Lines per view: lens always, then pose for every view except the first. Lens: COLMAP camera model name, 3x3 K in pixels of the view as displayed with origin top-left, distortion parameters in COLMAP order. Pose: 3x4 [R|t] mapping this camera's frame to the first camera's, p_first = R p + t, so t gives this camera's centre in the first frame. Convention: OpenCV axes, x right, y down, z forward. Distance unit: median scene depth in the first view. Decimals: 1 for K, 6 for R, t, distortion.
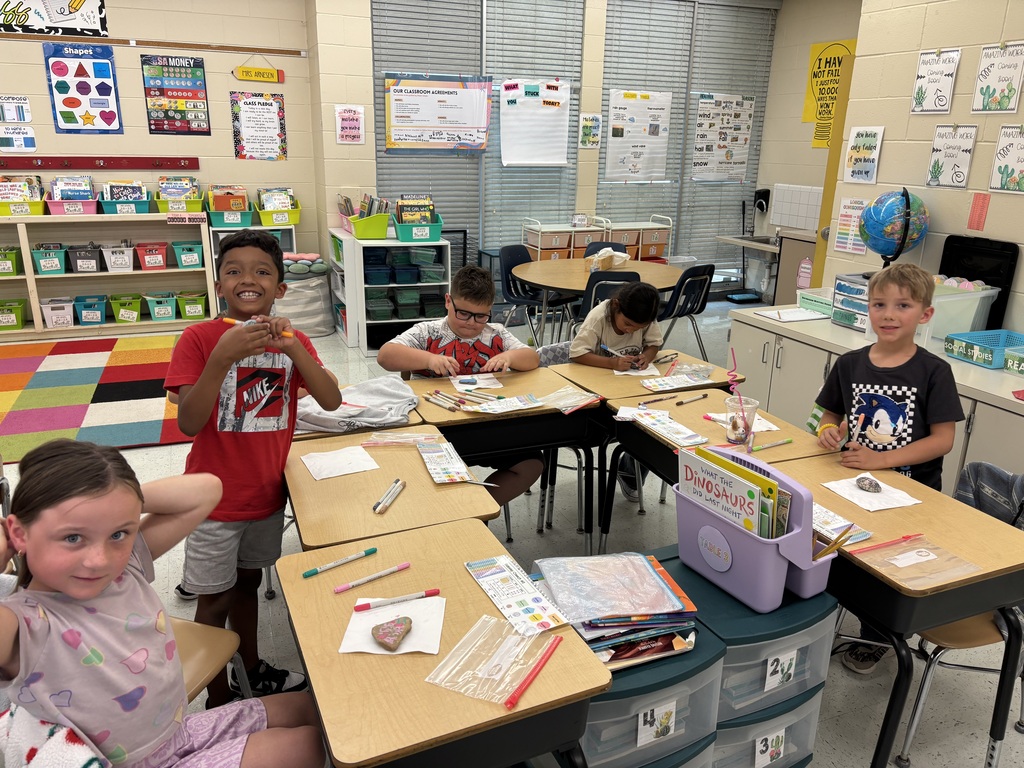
lens RADIAL K [[758.6, 0, 516.8], [0, 758.6, 381.7], [0, 0, 1]] dist [0.036033, -0.046359]
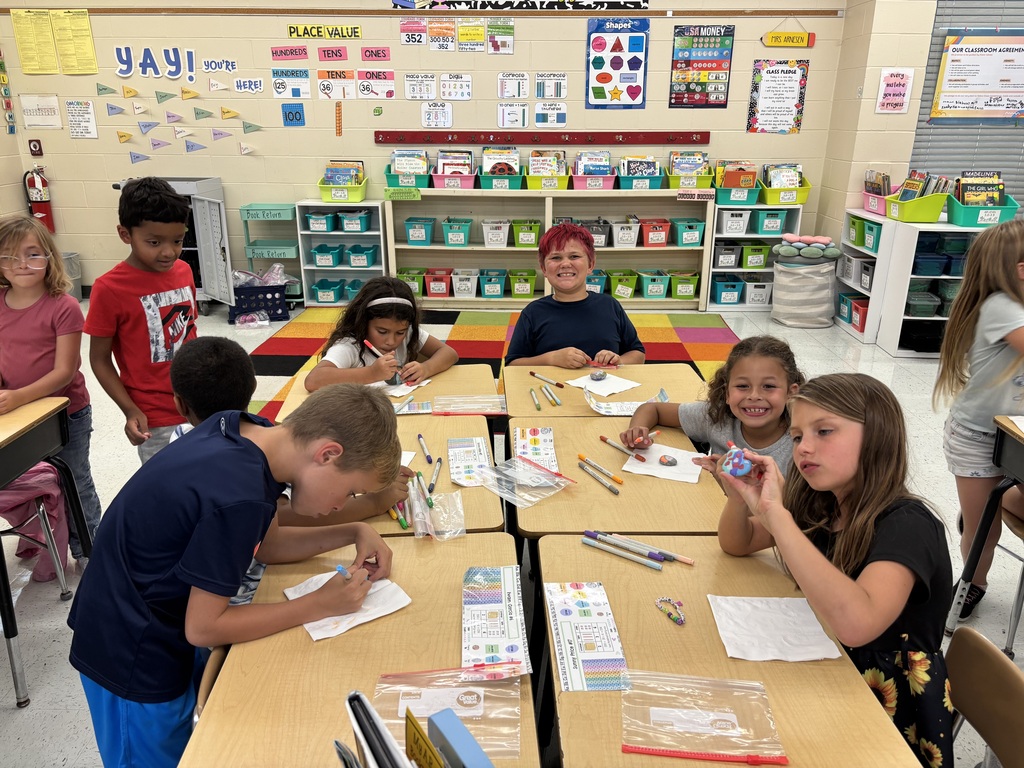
lens RADIAL K [[758.6, 0, 504.1], [0, 758.6, 381.1], [0, 0, 1]] dist [0.036033, -0.046359]
pose [[0.914779, 0.116265, -0.386861, -0.250698], [-0.106880, 0.993218, 0.045764, 0.002275], [0.389558, -0.000516, 0.921002, 0.014426]]
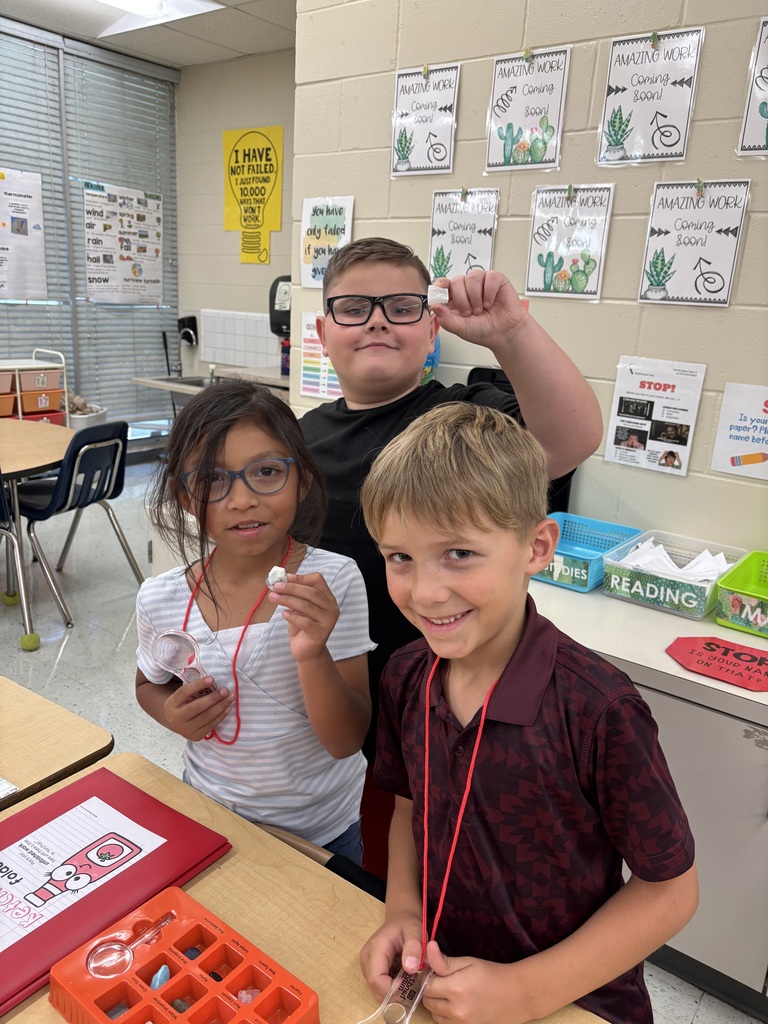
lens RADIAL K [[758.6, 0, 367.7], [0, 758.6, 507.0], [0, 0, 1]] dist [0.036033, -0.046359]
pose [[0.866899, -0.107985, 0.486648, 0.104585], [0.118616, 0.992899, 0.009022, -0.056264], [-0.484167, 0.049903, 0.873552, 0.302301]]
